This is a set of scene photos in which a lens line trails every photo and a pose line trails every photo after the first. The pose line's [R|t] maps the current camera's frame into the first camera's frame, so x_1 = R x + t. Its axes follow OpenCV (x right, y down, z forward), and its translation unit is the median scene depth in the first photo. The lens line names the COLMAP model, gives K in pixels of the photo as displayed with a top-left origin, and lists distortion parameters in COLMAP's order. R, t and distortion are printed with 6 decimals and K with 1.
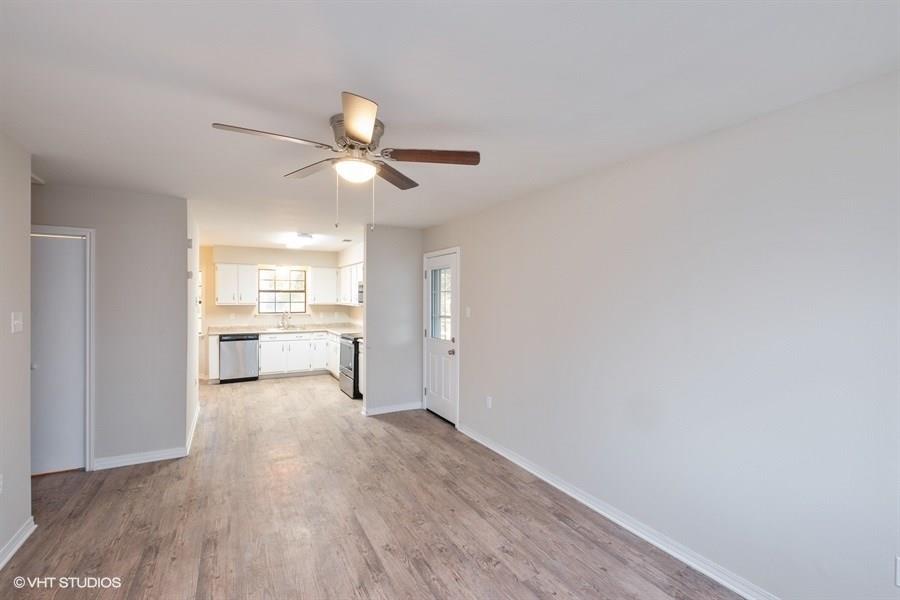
lens RADIAL K [[410.8, 0, 456.2], [0, 410.8, 299.6], [0, 0, 1]] dist [0.003206, 0.000104]
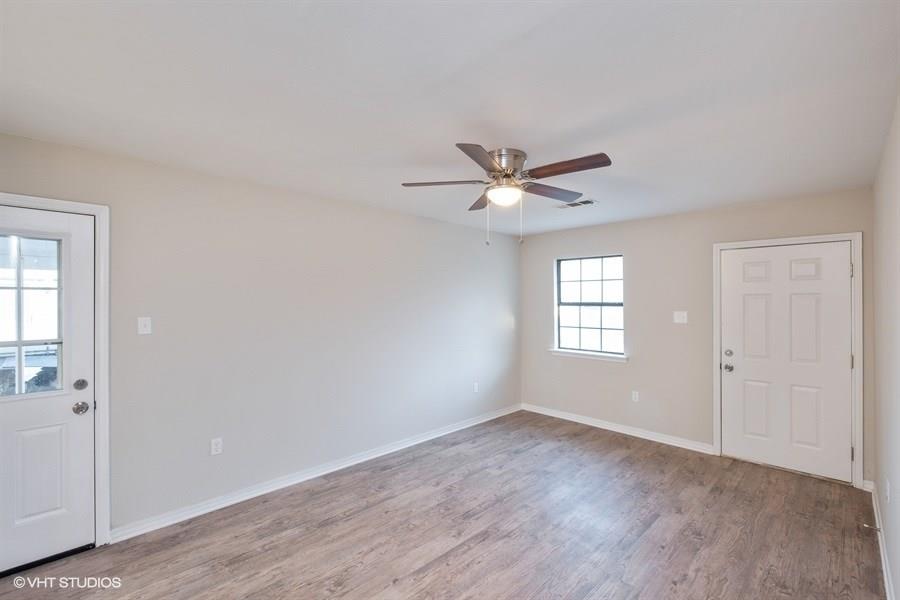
lens RADIAL K [[410.8, 0, 451.8], [0, 410.8, 303.2], [0, 0, 1]] dist [0.003206, 0.000104]
pose [[-0.300275, -0.007199, 0.953825, -0.985080], [0.001703, 0.999966, 0.008083, -0.007917], [-0.953851, 0.004051, -0.300253, 1.113178]]
